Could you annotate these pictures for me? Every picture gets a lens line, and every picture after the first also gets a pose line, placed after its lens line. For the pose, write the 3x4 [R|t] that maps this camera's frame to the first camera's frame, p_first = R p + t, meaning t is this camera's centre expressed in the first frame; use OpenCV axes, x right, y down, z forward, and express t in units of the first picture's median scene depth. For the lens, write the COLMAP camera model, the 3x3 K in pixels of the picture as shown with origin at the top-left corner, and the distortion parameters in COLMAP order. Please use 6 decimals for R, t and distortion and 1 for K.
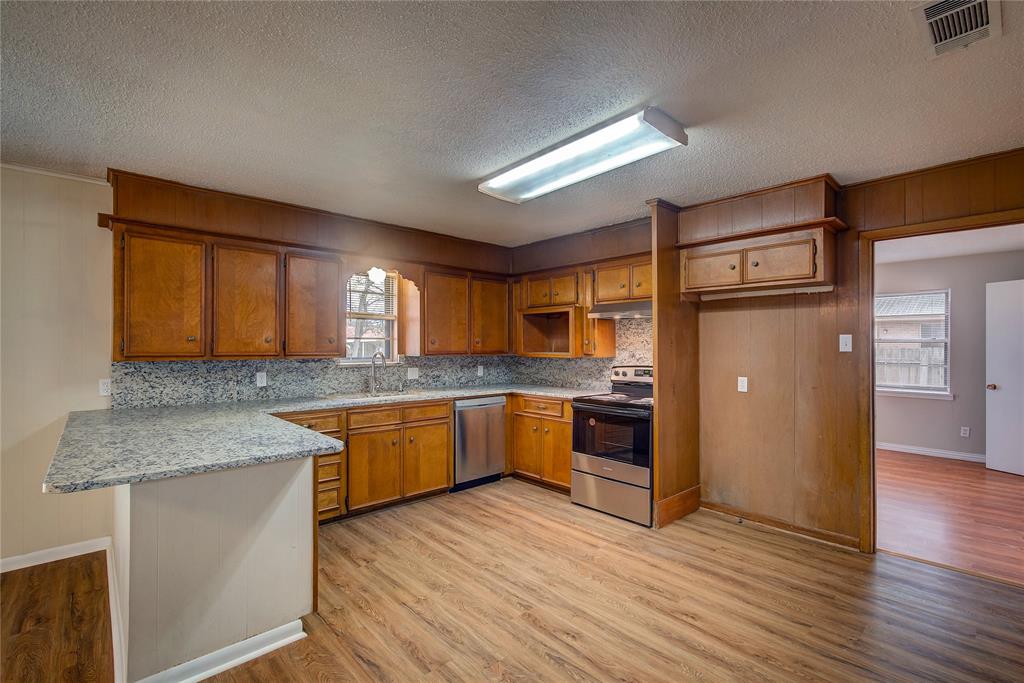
lens RADIAL K [[460.9, 0, 513.2], [0, 460.9, 344.1], [0, 0, 1]] dist [0.001091, 0.001267]
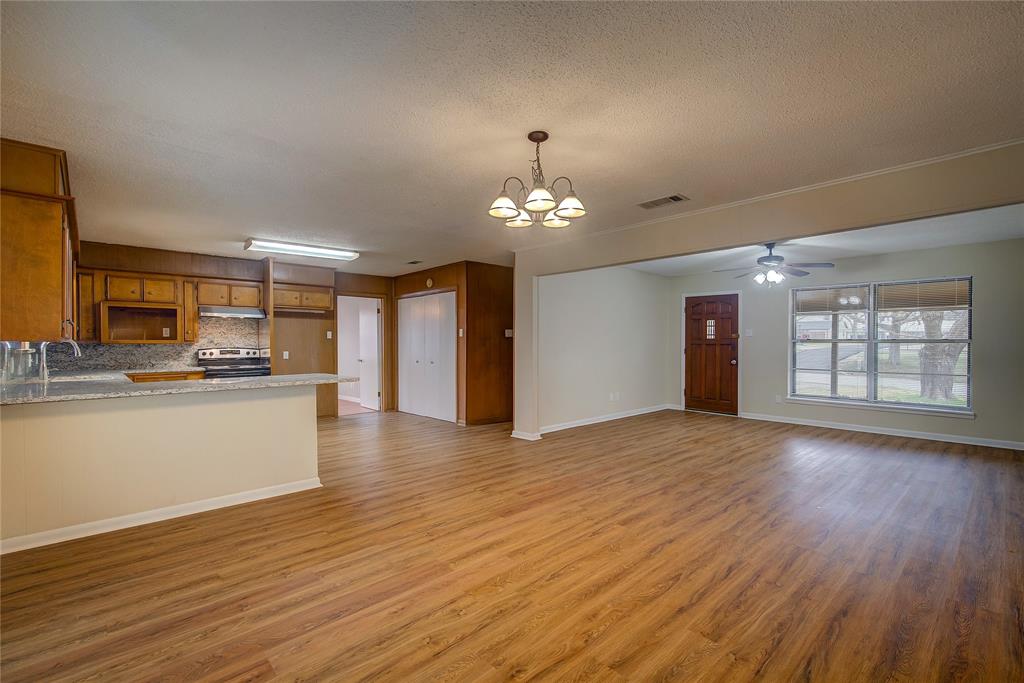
lens RADIAL K [[460.9, 0, 521.2], [0, 460.9, 341.9], [0, 0, 1]] dist [0.001091, 0.001267]
pose [[-0.008770, 0.000783, 0.999961, -1.262145], [-0.004097, 0.999991, -0.000819, 0.023365], [-0.999953, -0.004104, -0.008767, 0.001918]]
